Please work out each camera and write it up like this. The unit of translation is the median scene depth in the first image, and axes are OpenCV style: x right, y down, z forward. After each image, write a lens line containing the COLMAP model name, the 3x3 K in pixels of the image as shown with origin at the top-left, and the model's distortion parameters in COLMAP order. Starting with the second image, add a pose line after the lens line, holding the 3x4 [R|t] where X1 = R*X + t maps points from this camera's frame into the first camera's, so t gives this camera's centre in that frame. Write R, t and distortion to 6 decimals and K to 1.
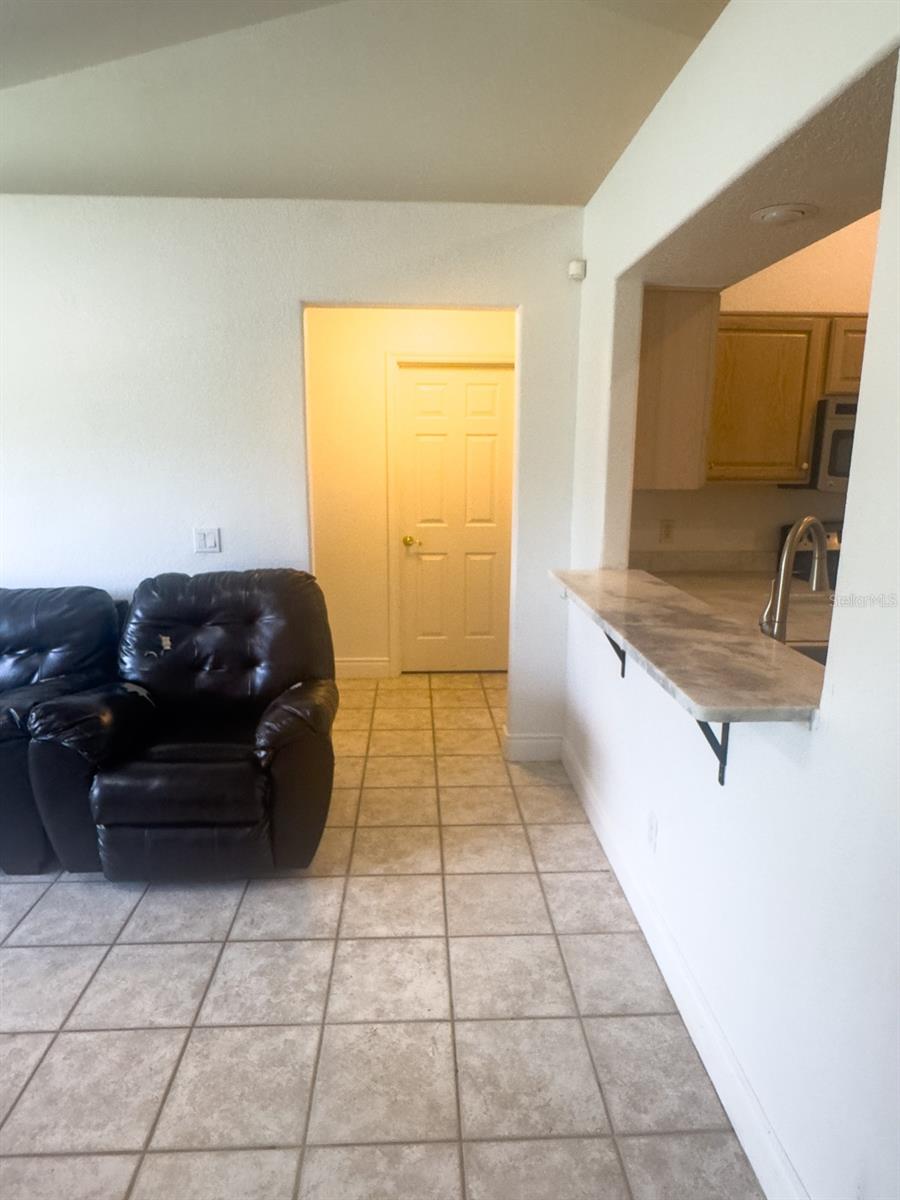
lens RADIAL K [[714.4, 0, 447.9], [0, 714.4, 605.3], [0, 0, 1]] dist [-0.009077, 0.002557]
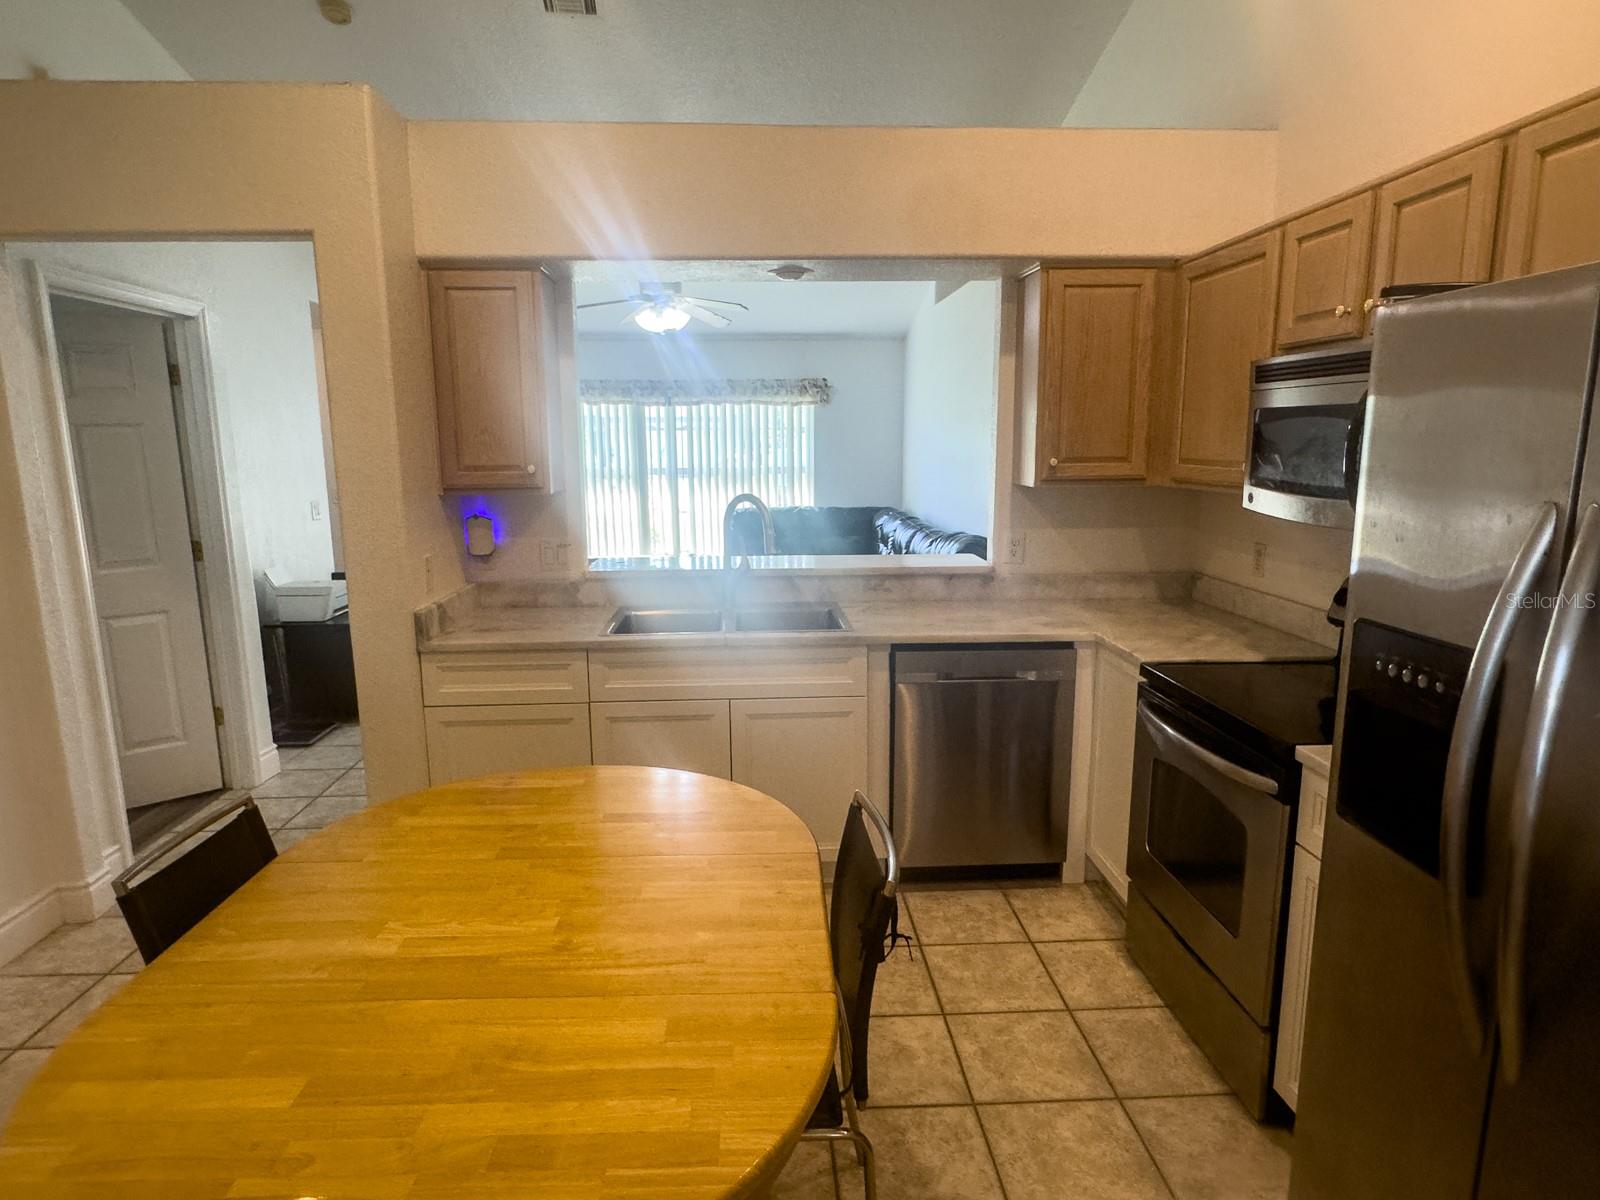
lens RADIAL K [[928.1, 0, 801.1], [0, 928.1, 596.2], [0, 0, 1]] dist [-0.004038, 0.000167]
pose [[0.014123, 0.162334, -0.986635, 1.789647], [-0.202963, 0.966657, 0.156142, -0.181476], [0.979084, 0.198046, 0.046600, 0.817398]]
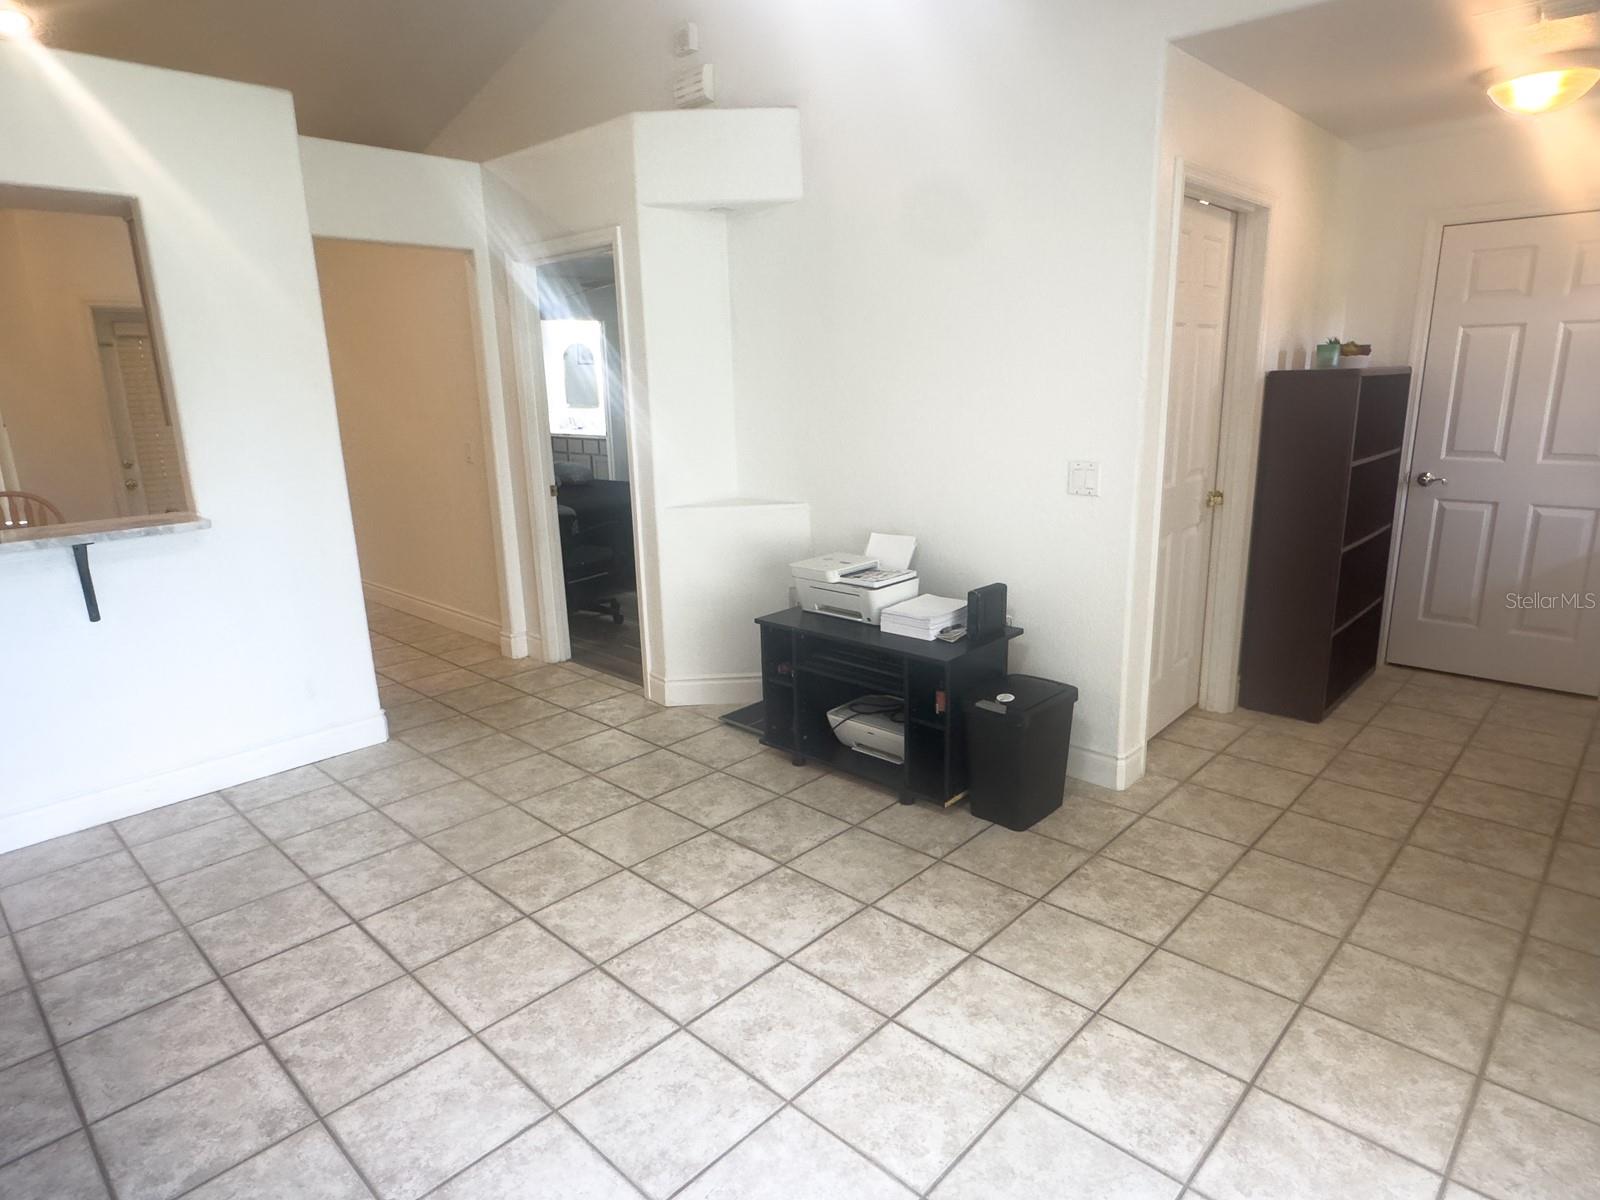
lens RADIAL K [[928.1, 0, 789.1], [0, 928.1, 603.6], [0, 0, 1]] dist [-0.004038, 0.000167]
pose [[-0.684718, -0.163968, 0.710123, -1.344813], [0.174543, 0.909114, 0.378214, -0.171205], [-0.707598, 0.382917, -0.593868, 0.790126]]
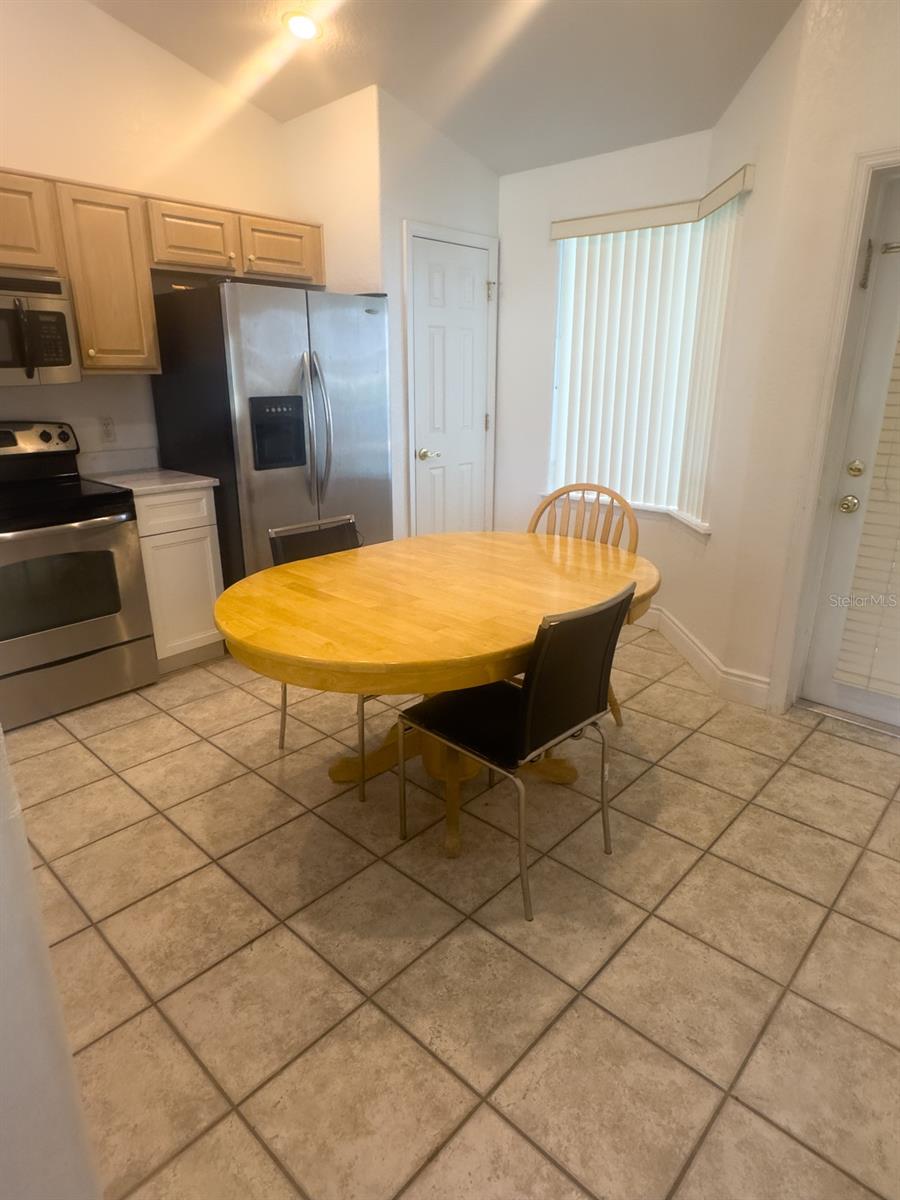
lens RADIAL K [[696.0, 0, 446.9], [0, 696.0, 589.5], [0, 0, 1]] dist [-0.004038, 0.000167]
pose [[0.711294, -0.215252, 0.669124, 0.575681], [0.152679, 0.976541, 0.151845, 0.050504], [-0.686112, -0.005845, 0.727472, 0.040618]]
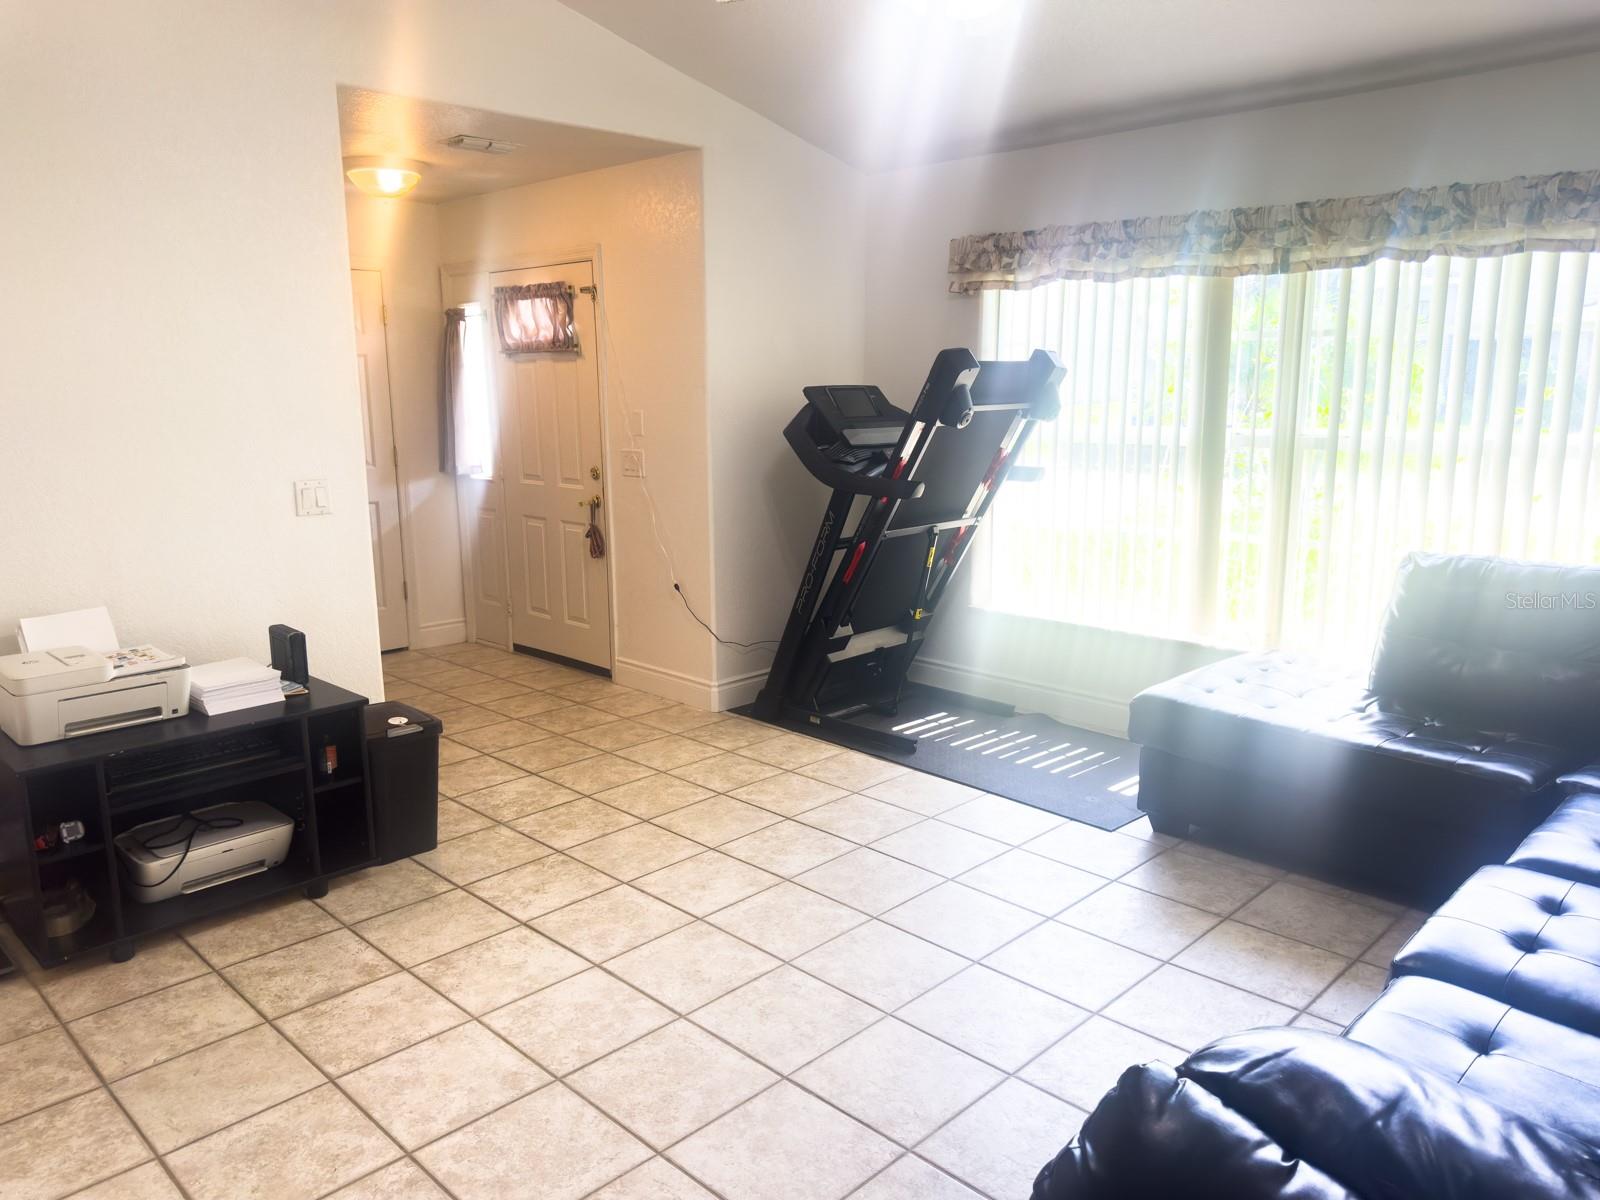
lens RADIAL K [[1145.3, 0, 794.4], [0, 1145.3, 613.3], [0, 0, 1]] dist [0.030155, -0.049860]
pose [[-0.738346, 0.134561, -0.660862, -0.087084], [-0.138088, 0.928971, 0.343431, -0.244685], [0.660134, 0.344828, -0.667320, 1.176576]]
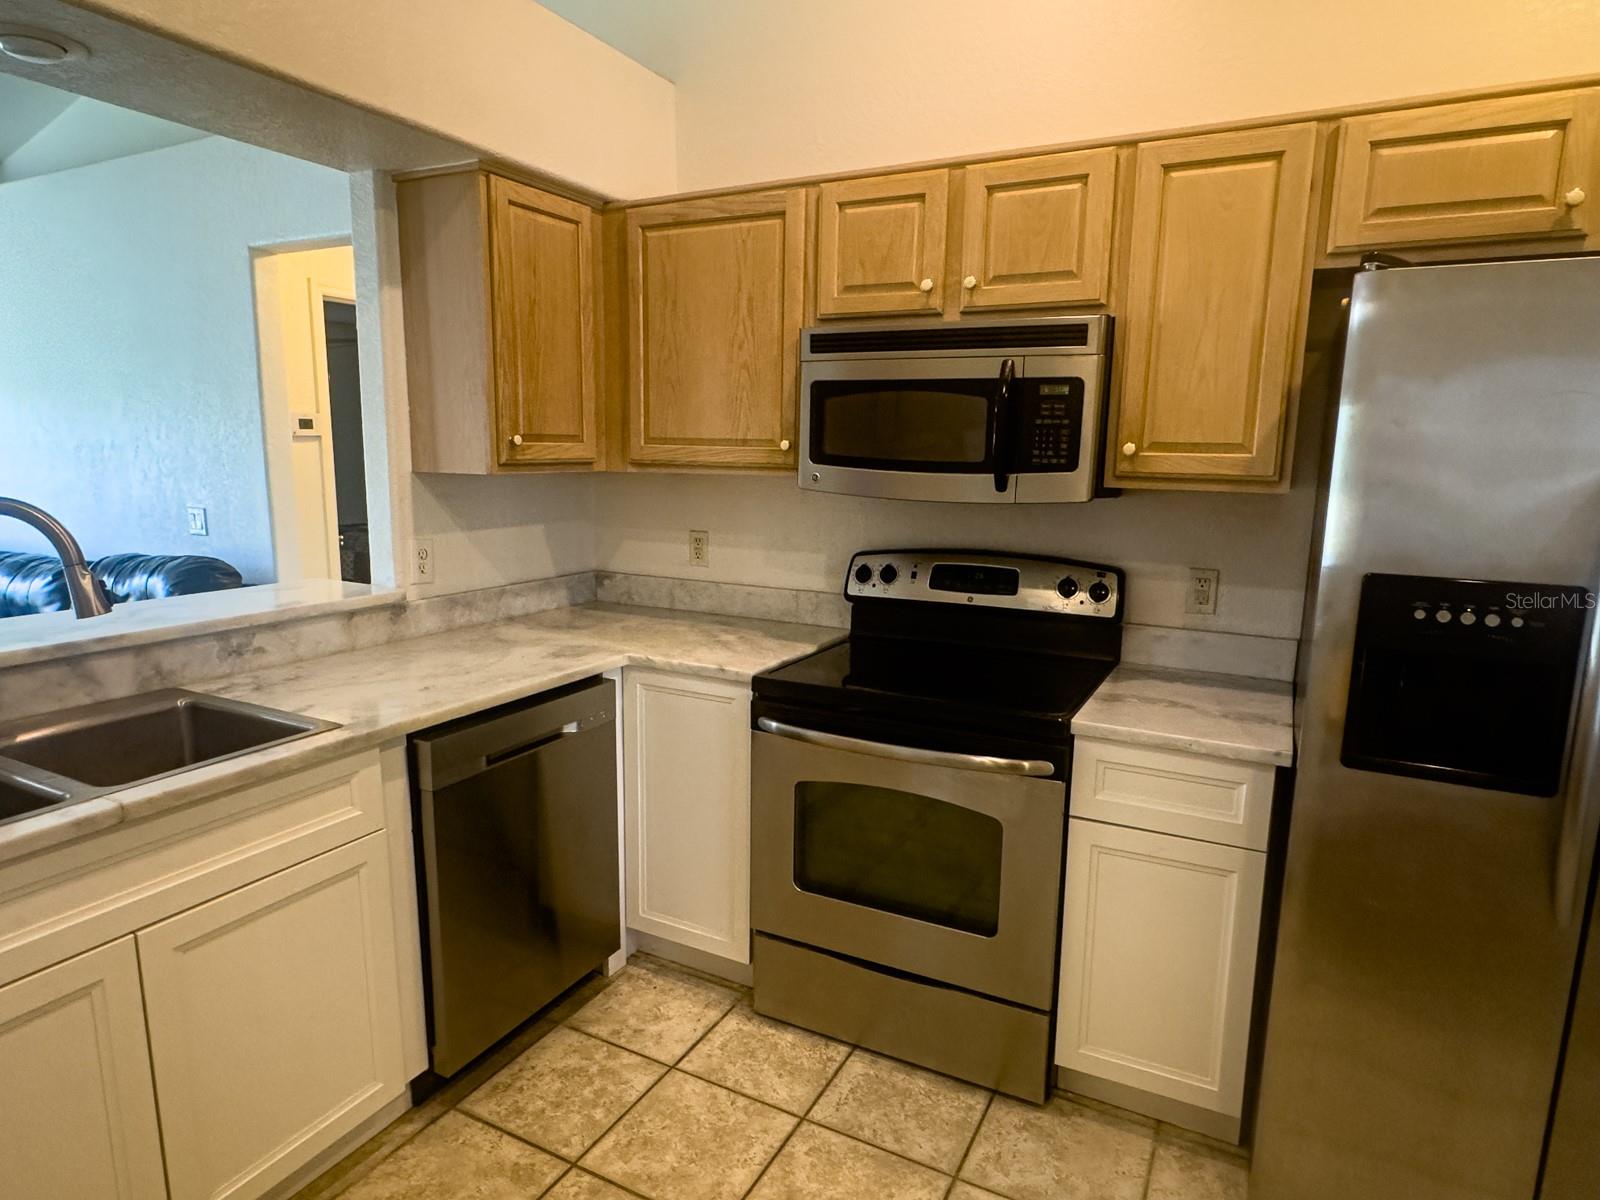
lens RADIAL K [[928.1, 0, 793.8], [0, 928.1, 601.0], [0, 0, 1]] dist [-0.004038, 0.000167]
pose [[0.865094, 0.091983, -0.493104, 1.207628], [-0.116304, 0.993036, -0.018802, -0.077752], [0.487941, 0.073615, 0.869767, 0.489883]]
